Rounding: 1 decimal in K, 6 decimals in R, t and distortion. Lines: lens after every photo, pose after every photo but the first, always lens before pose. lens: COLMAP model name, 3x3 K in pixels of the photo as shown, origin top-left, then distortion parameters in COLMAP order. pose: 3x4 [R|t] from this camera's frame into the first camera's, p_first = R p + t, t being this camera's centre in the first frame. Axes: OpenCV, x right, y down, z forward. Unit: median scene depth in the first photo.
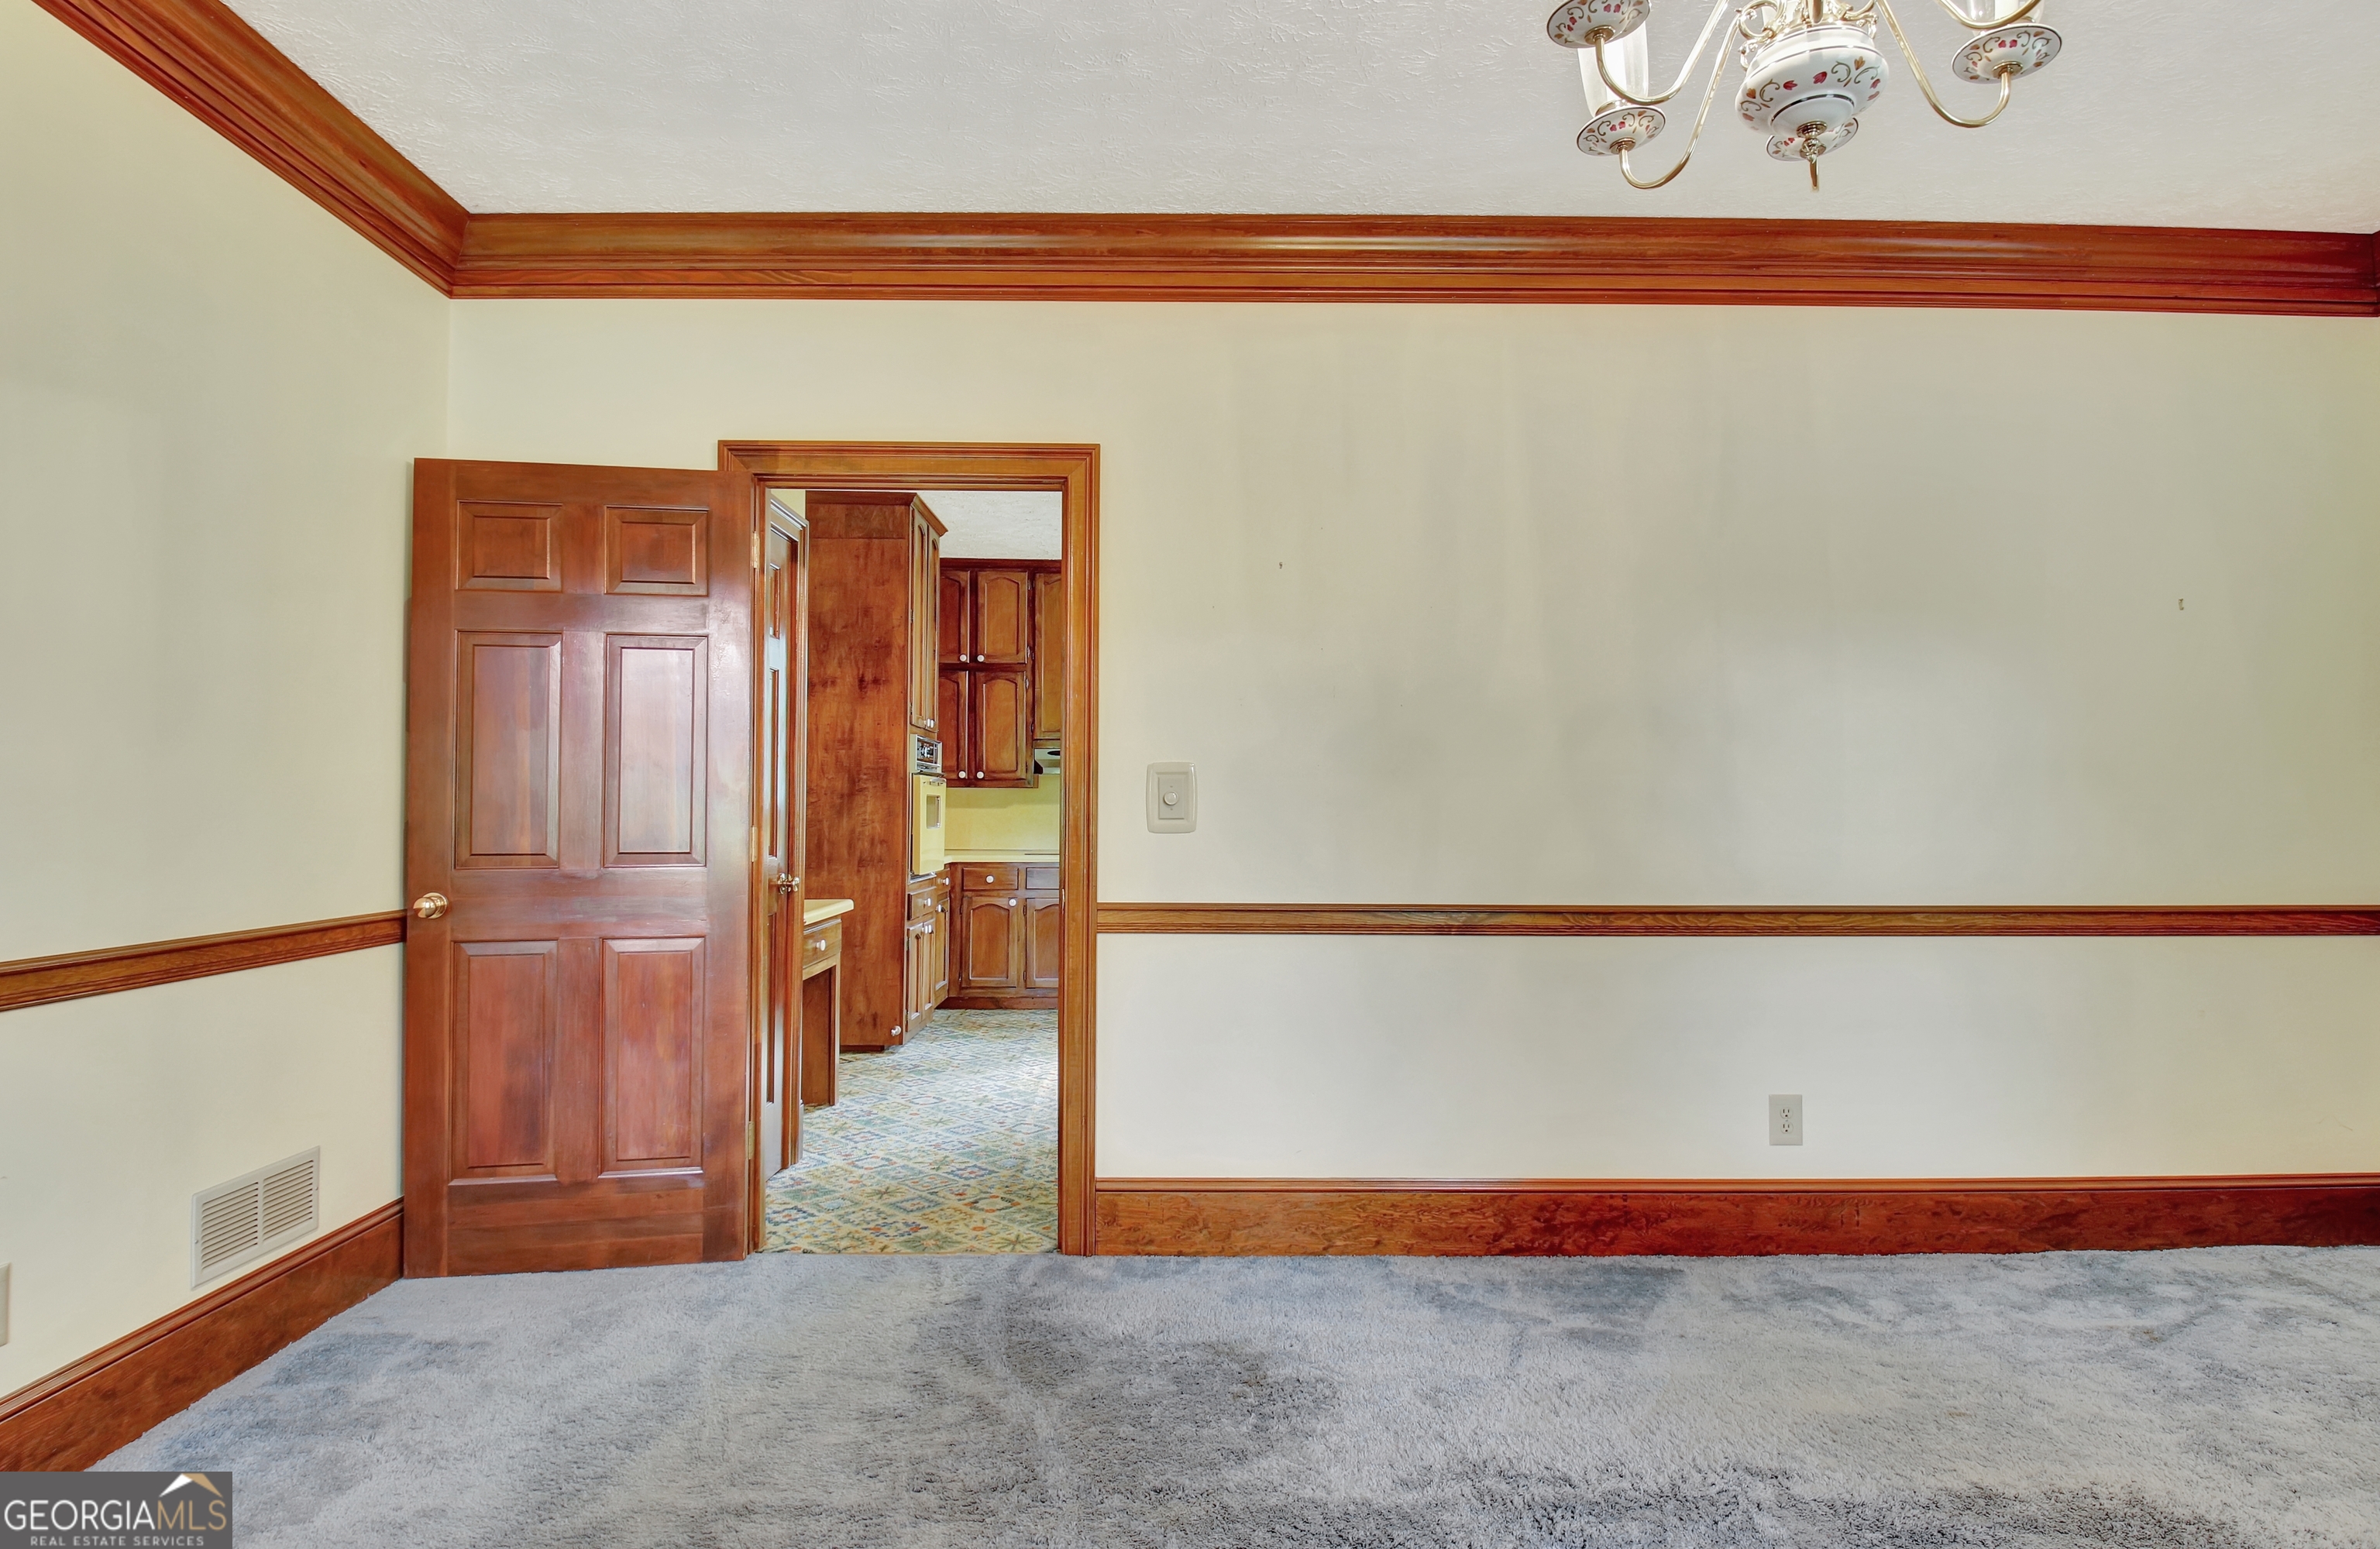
lens RADIAL K [[1275.7, 0, 1190.0], [0, 1275.7, 774.5], [0, 0, 1]] dist [-0.000362, -0.021216]
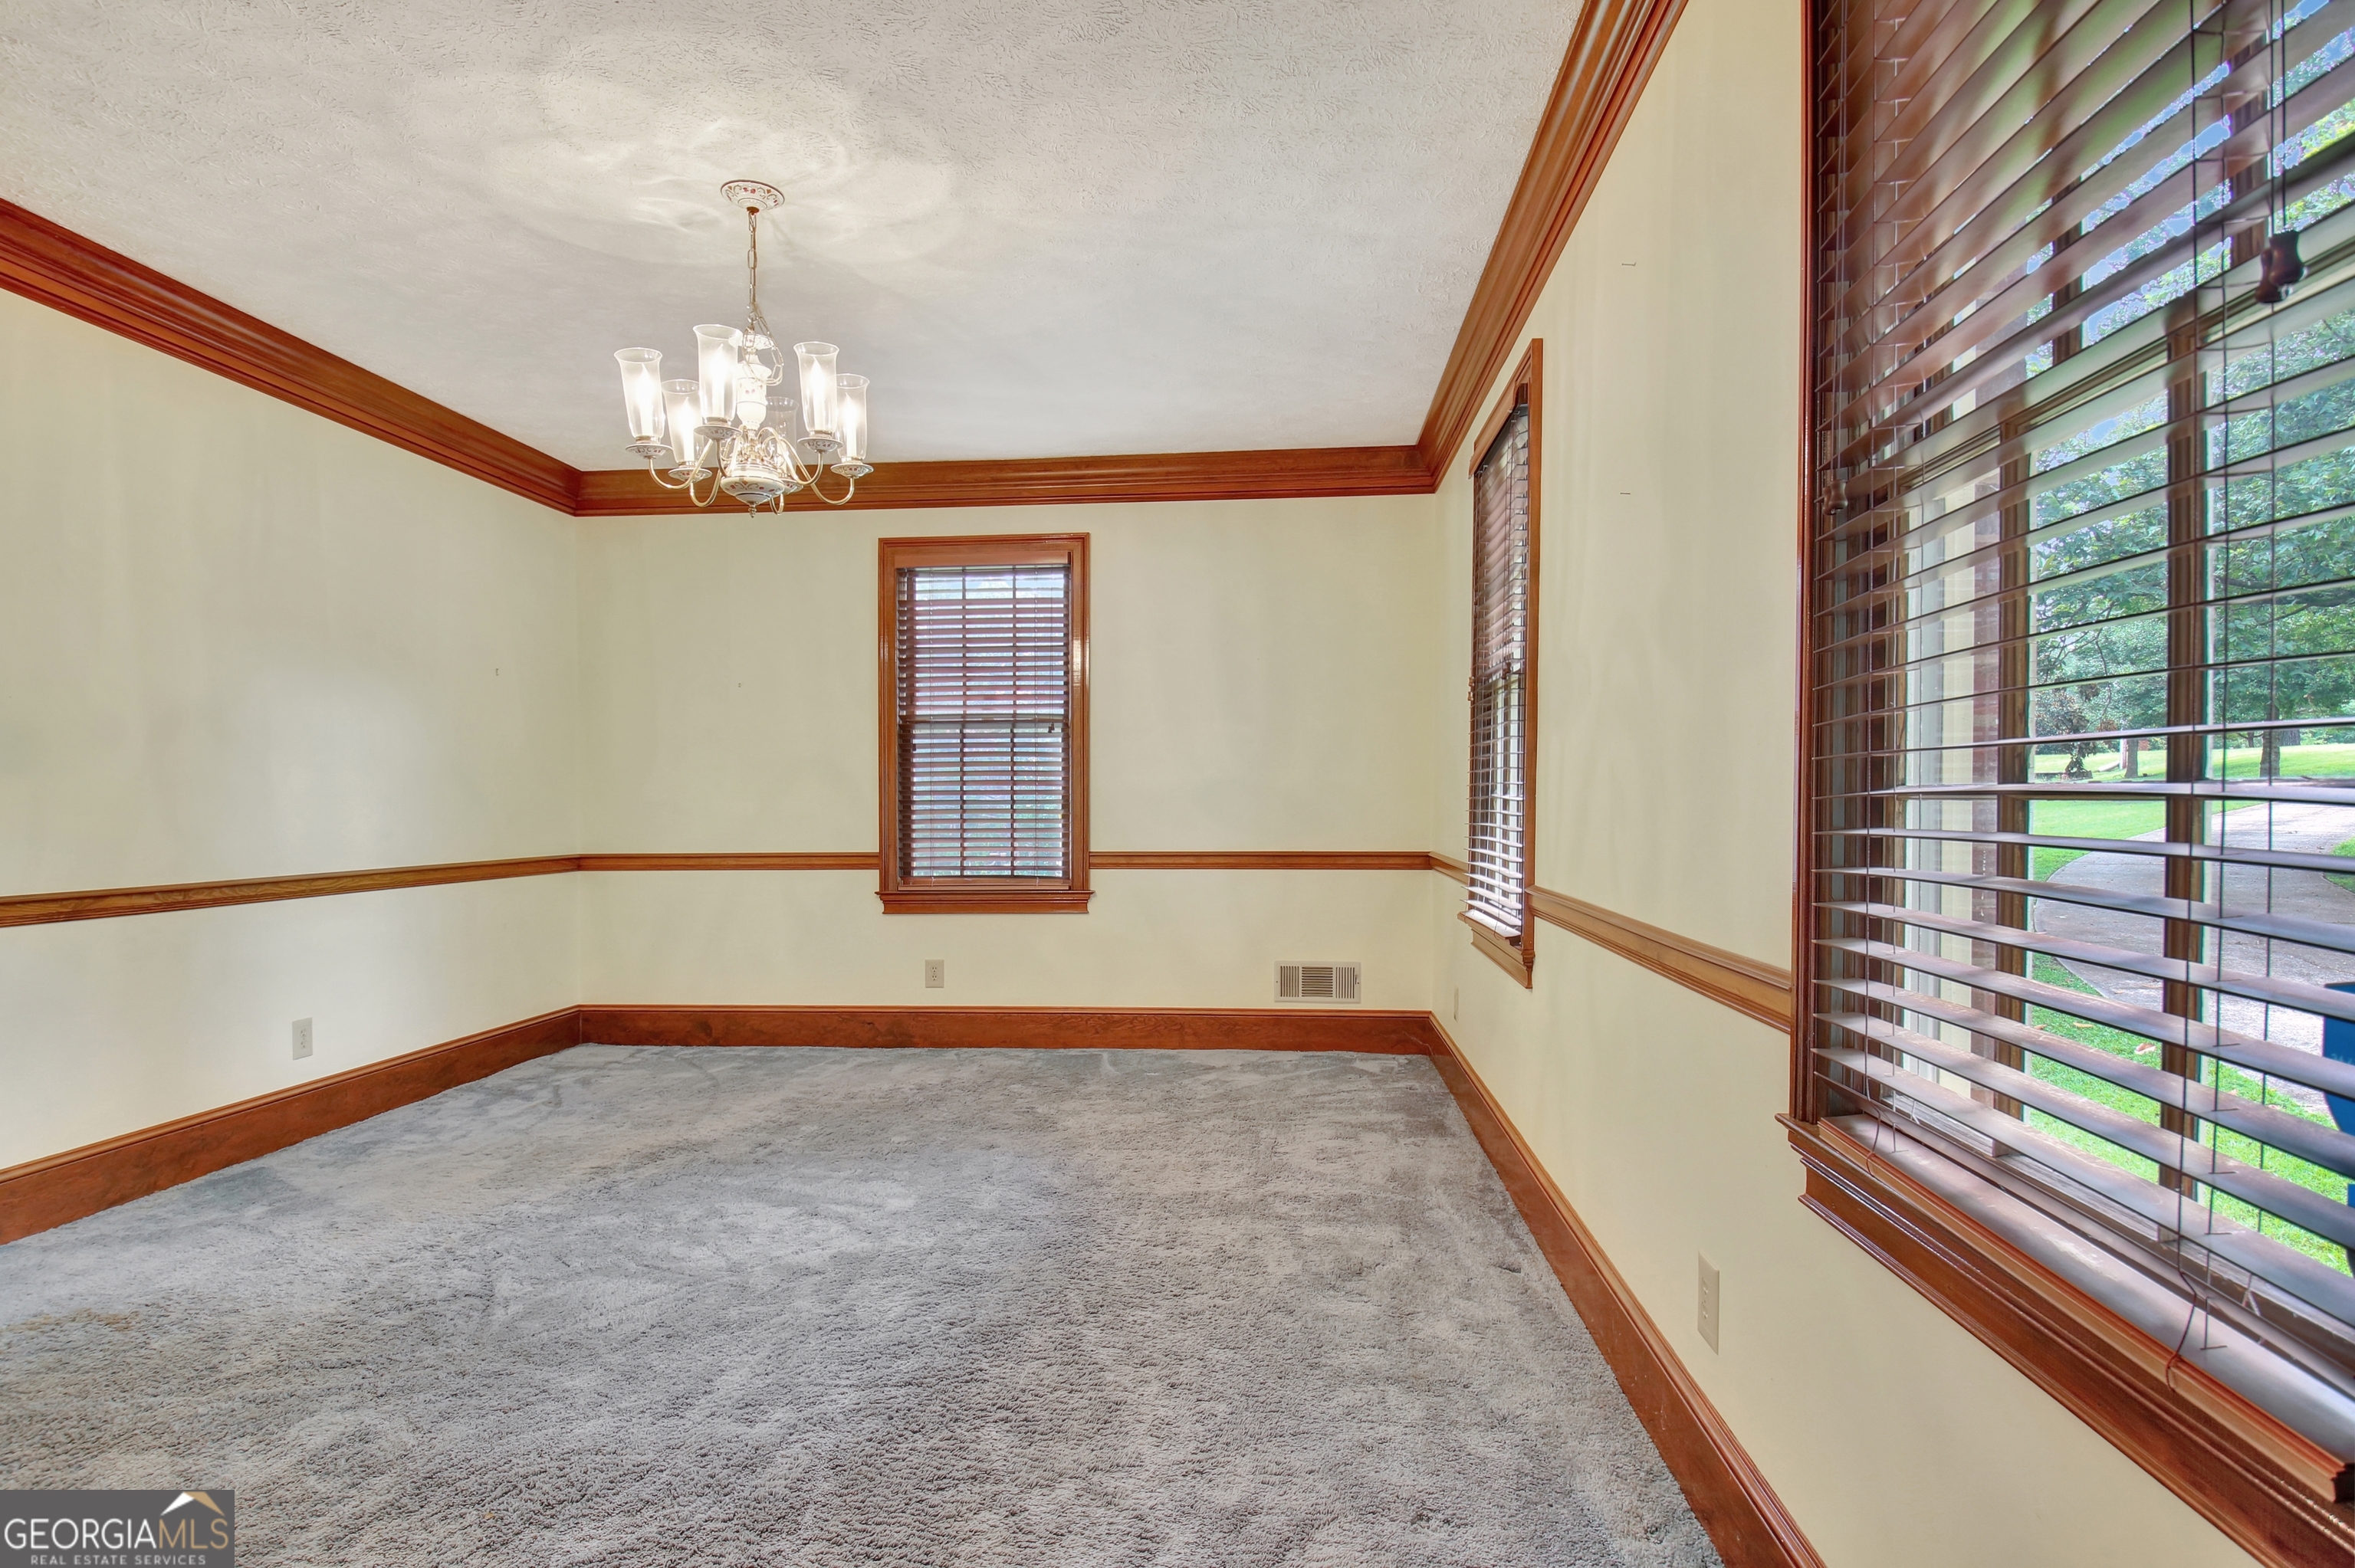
lens RADIAL K [[1207.0, 0, 1177.5], [0, 1207.0, 784.0], [0, 0, 1]] dist [0.002234, 0.000167]
pose [[0.092086, 0.010720, 0.995693, -0.709912], [-0.027483, 0.999588, -0.008220, -0.004393], [-0.995372, -0.026608, 0.092343, -0.002186]]
